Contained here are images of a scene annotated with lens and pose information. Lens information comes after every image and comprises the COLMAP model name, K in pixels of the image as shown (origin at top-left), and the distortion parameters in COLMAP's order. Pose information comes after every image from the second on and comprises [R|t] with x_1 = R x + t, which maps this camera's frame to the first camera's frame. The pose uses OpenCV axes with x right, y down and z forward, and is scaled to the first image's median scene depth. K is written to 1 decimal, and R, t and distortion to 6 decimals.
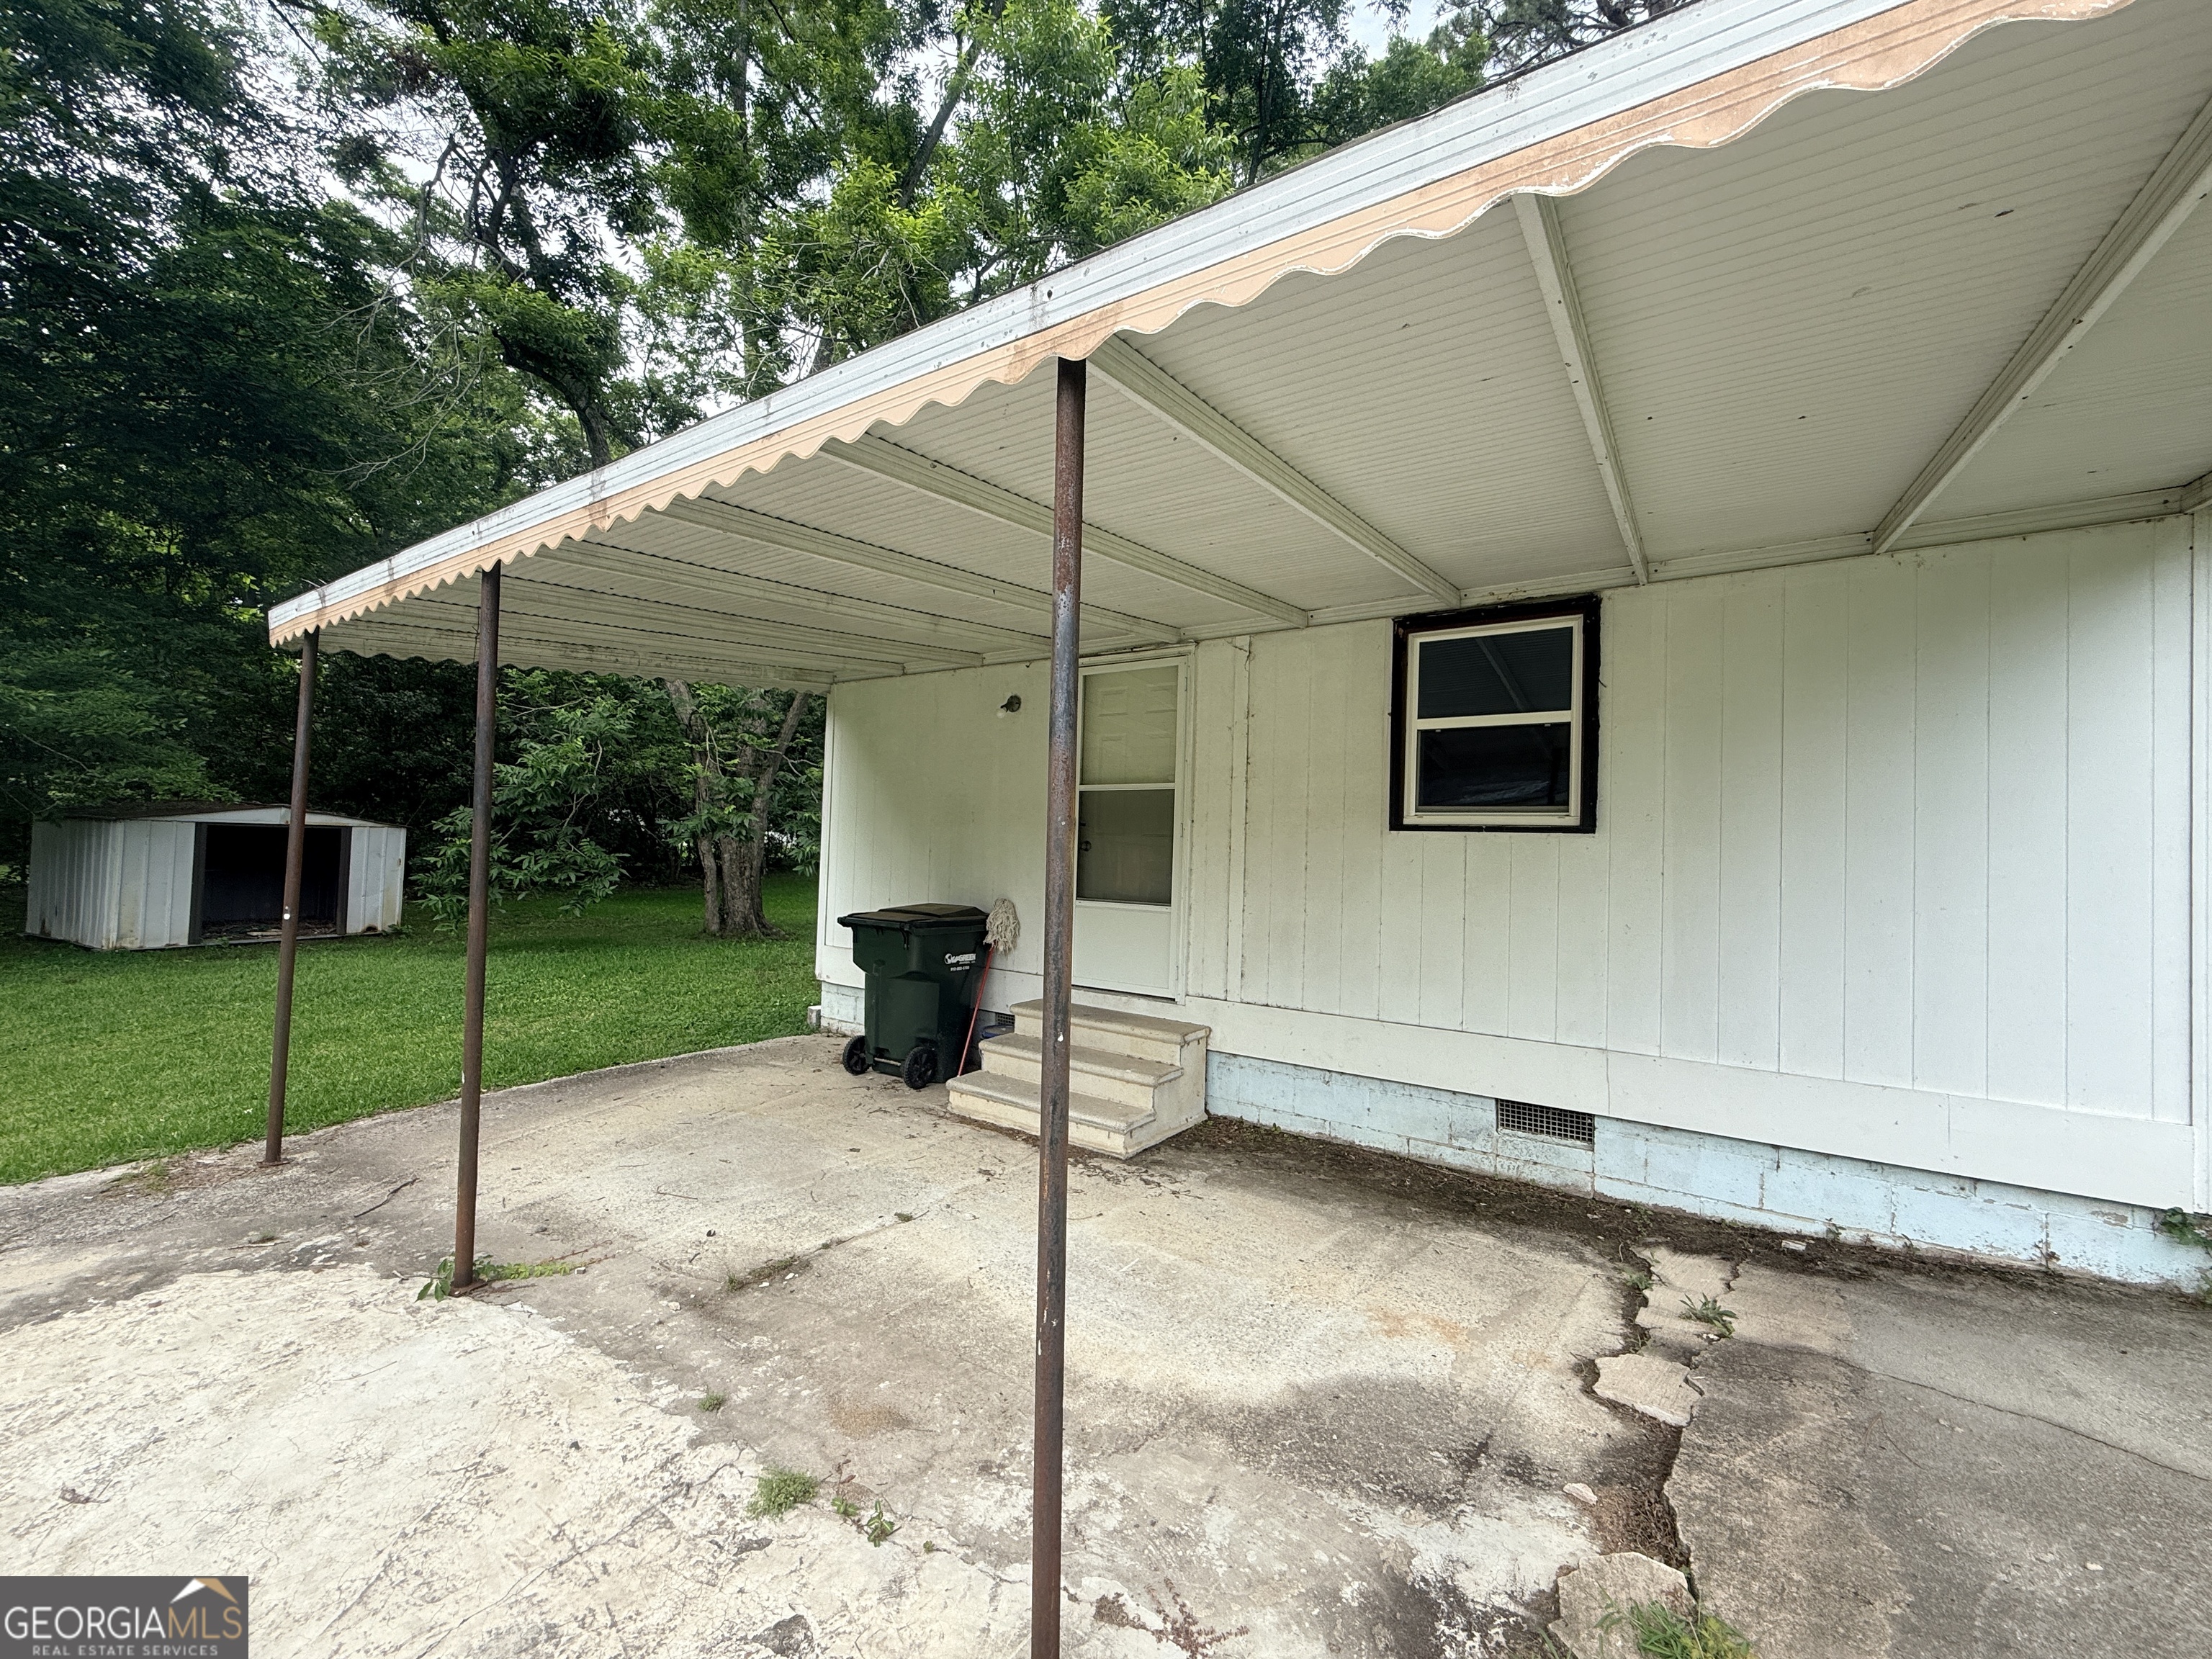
lens RADIAL K [[873.2, 0, 1103.8], [0, 873.2, 826.1], [0, 0, 1]] dist [-0.000900, -0.000187]
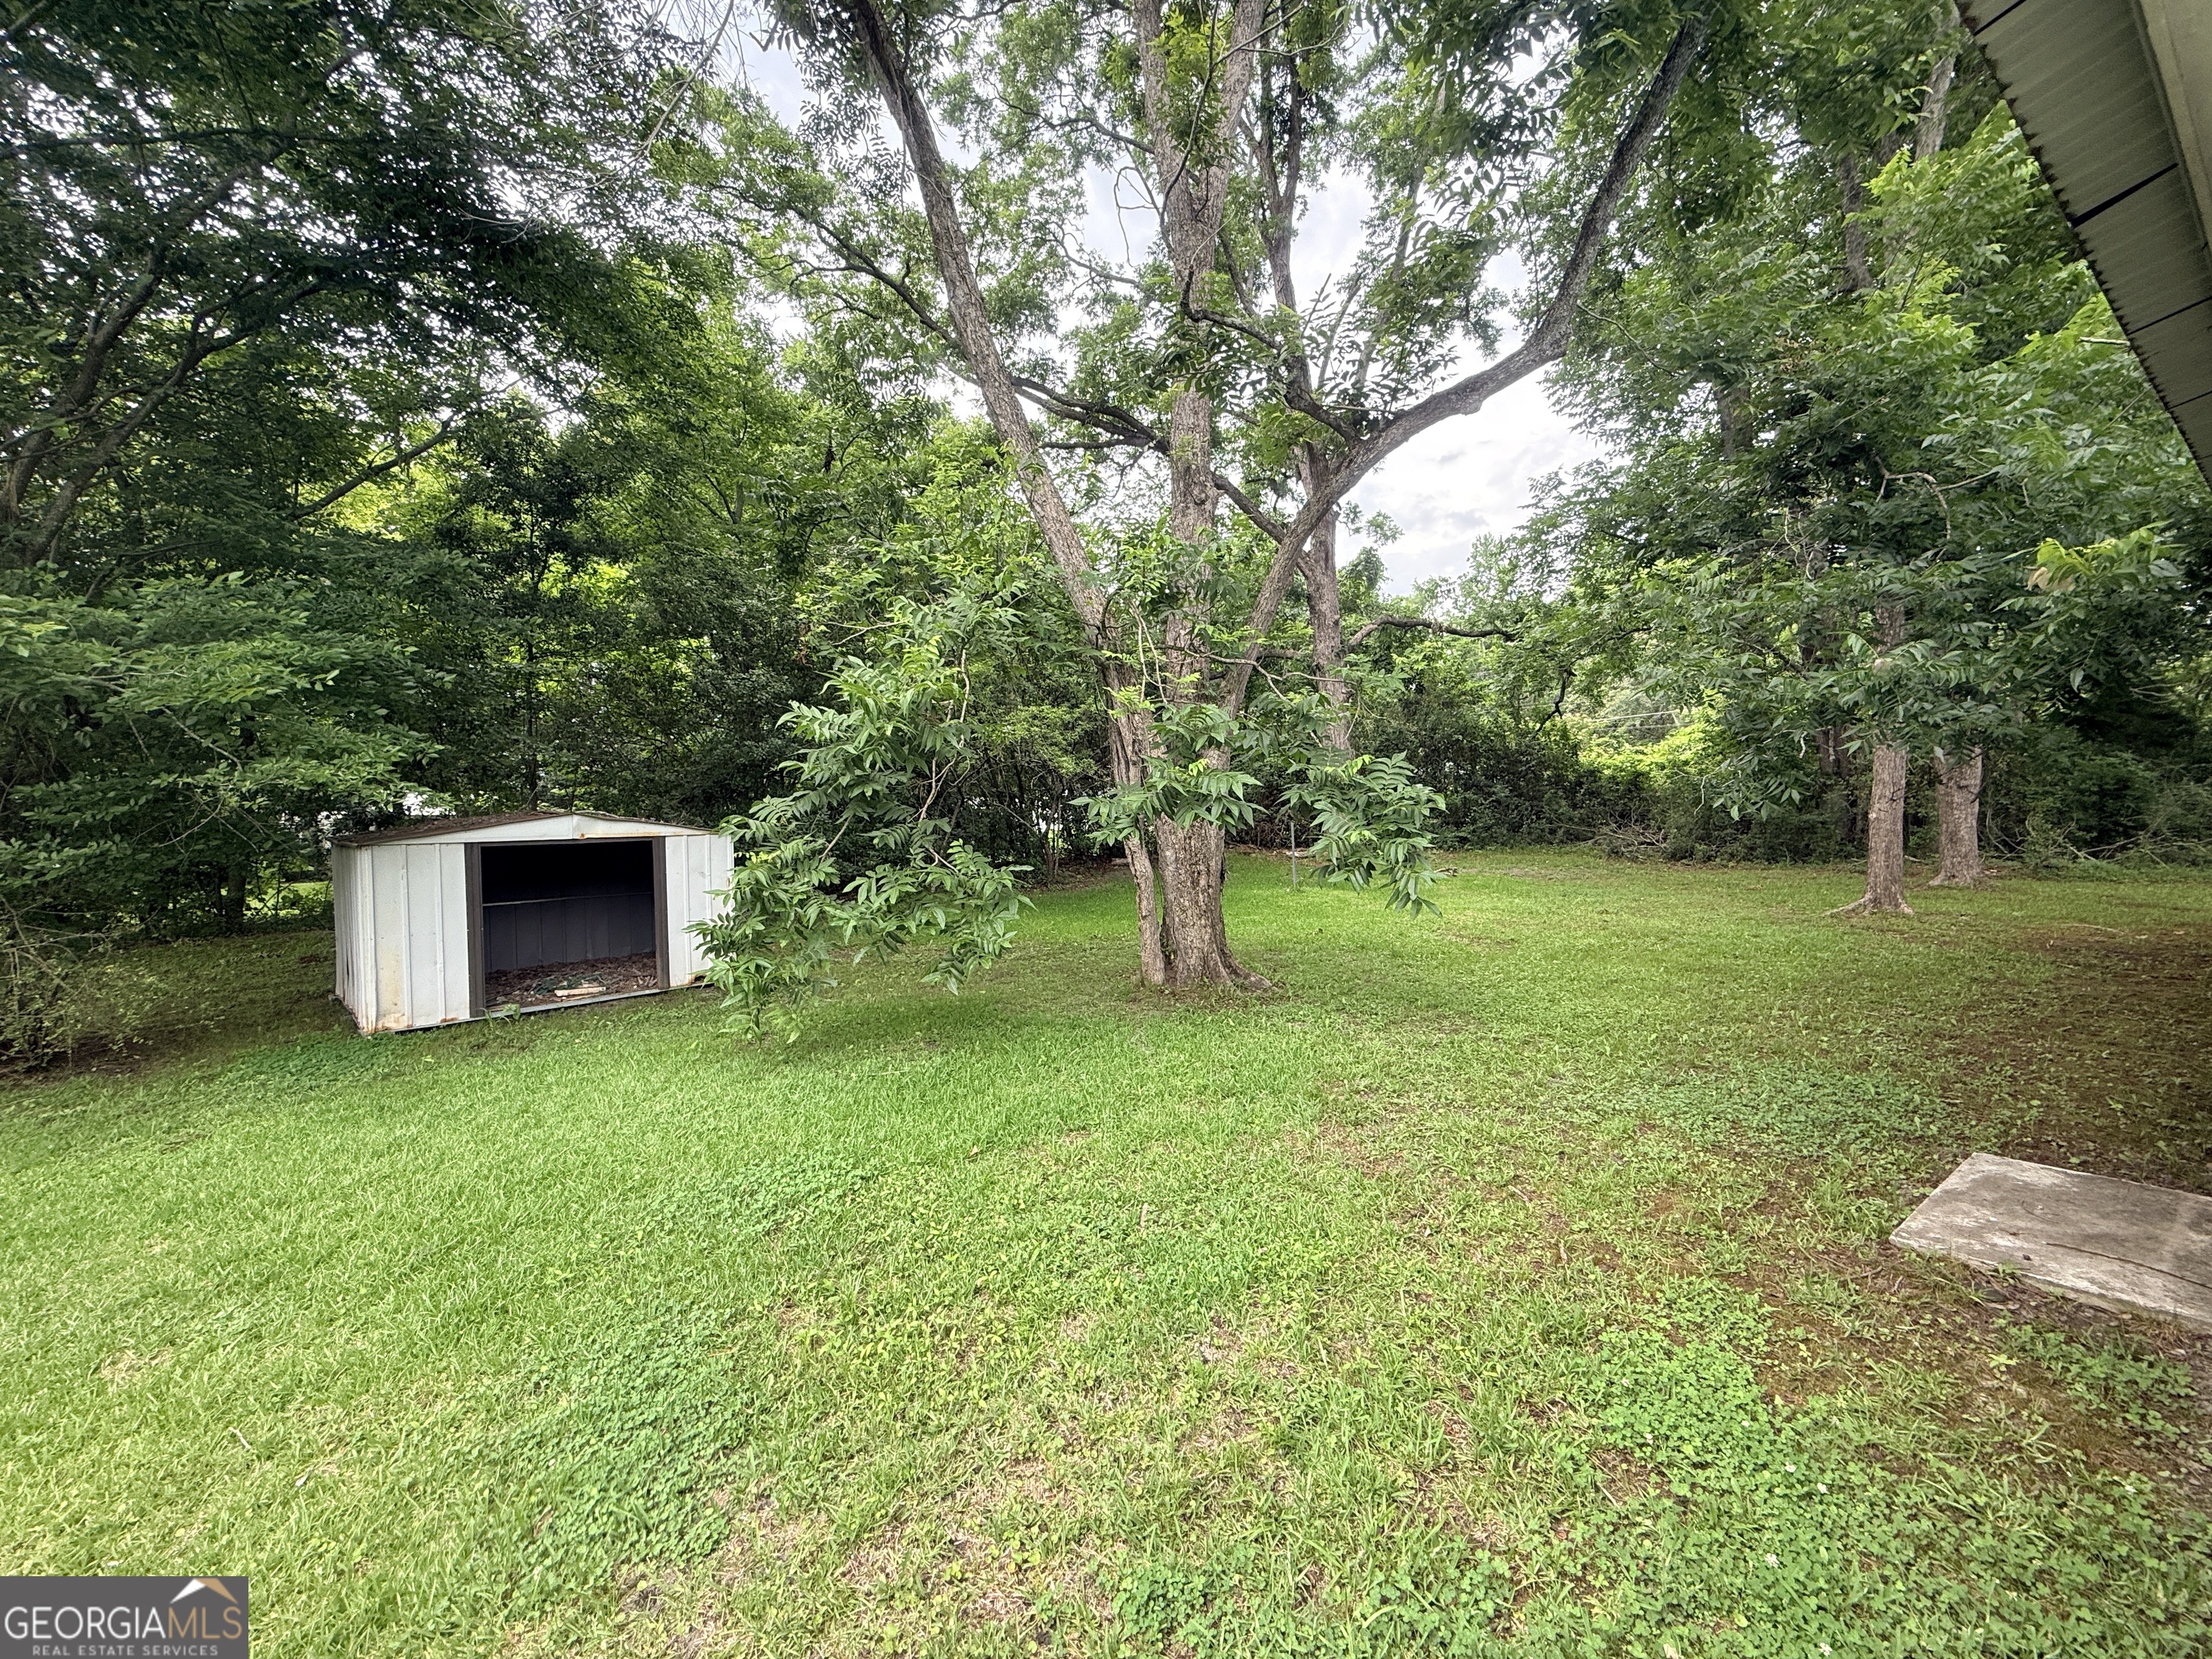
lens RADIAL K [[873.2, 0, 1104.5], [0, 873.2, 828.3], [0, 0, 1]] dist [-0.000900, -0.000187]
pose [[0.933425, -0.052188, -0.354957, -0.302498], [0.065429, 0.997534, 0.025394, -0.000423], [0.352756, -0.046928, 0.934538, 0.505093]]
